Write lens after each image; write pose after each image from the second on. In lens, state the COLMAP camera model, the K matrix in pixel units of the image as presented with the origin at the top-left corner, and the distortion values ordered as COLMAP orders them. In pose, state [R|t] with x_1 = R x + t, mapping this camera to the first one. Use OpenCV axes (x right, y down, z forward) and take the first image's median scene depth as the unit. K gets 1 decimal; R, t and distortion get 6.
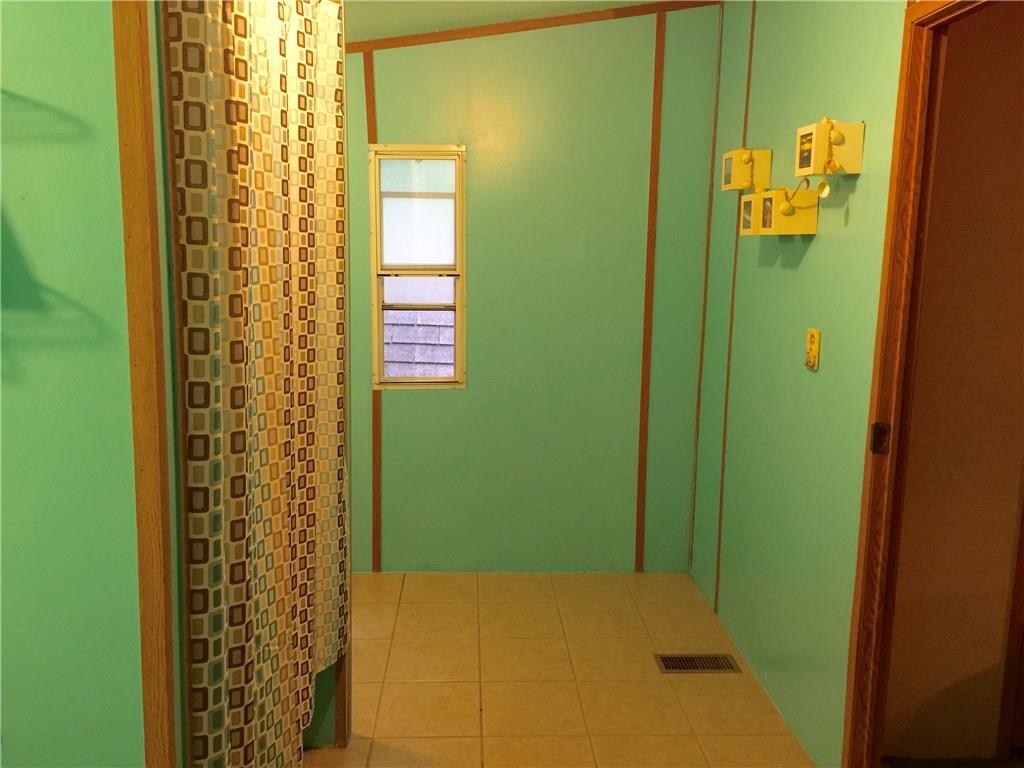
lens RADIAL K [[874.9, 0, 506.3], [0, 874.9, 381.9], [0, 0, 1]] dist [0.062629, -0.075351]
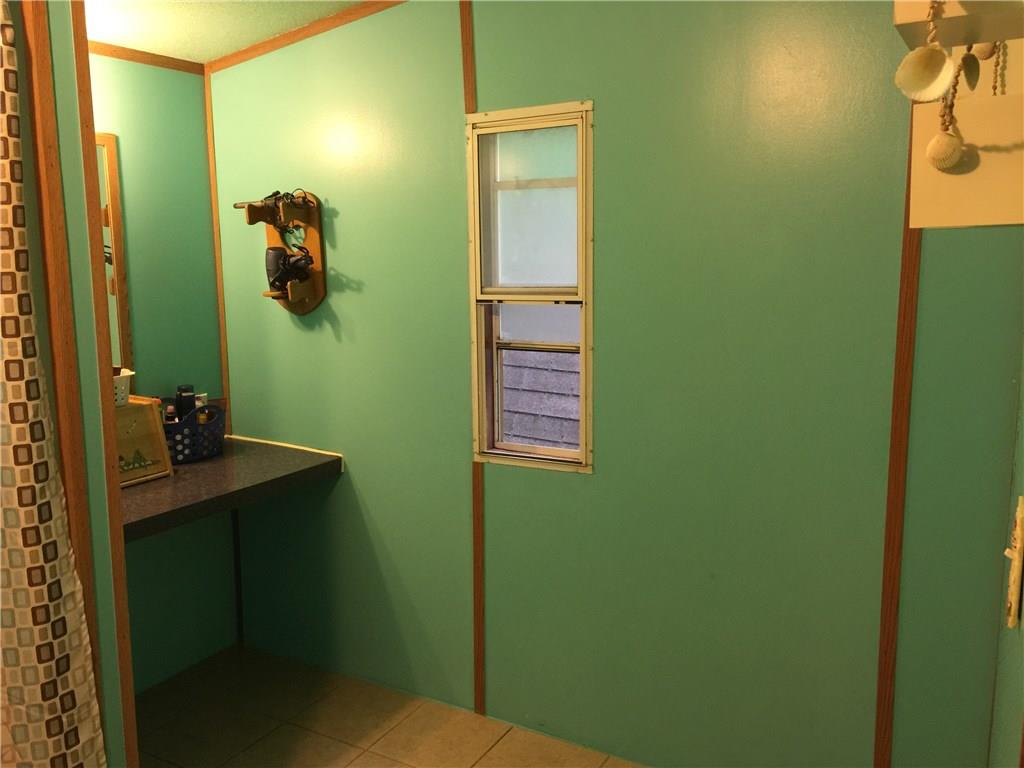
lens RADIAL K [[874.9, 0, 516.8], [0, 874.9, 384.5], [0, 0, 1]] dist [0.062629, -0.075351]
pose [[0.836136, 0.061636, -0.545048, 0.264464], [-0.061140, 0.997947, 0.019059, -0.070052], [0.545104, 0.017388, 0.838188, 0.427624]]
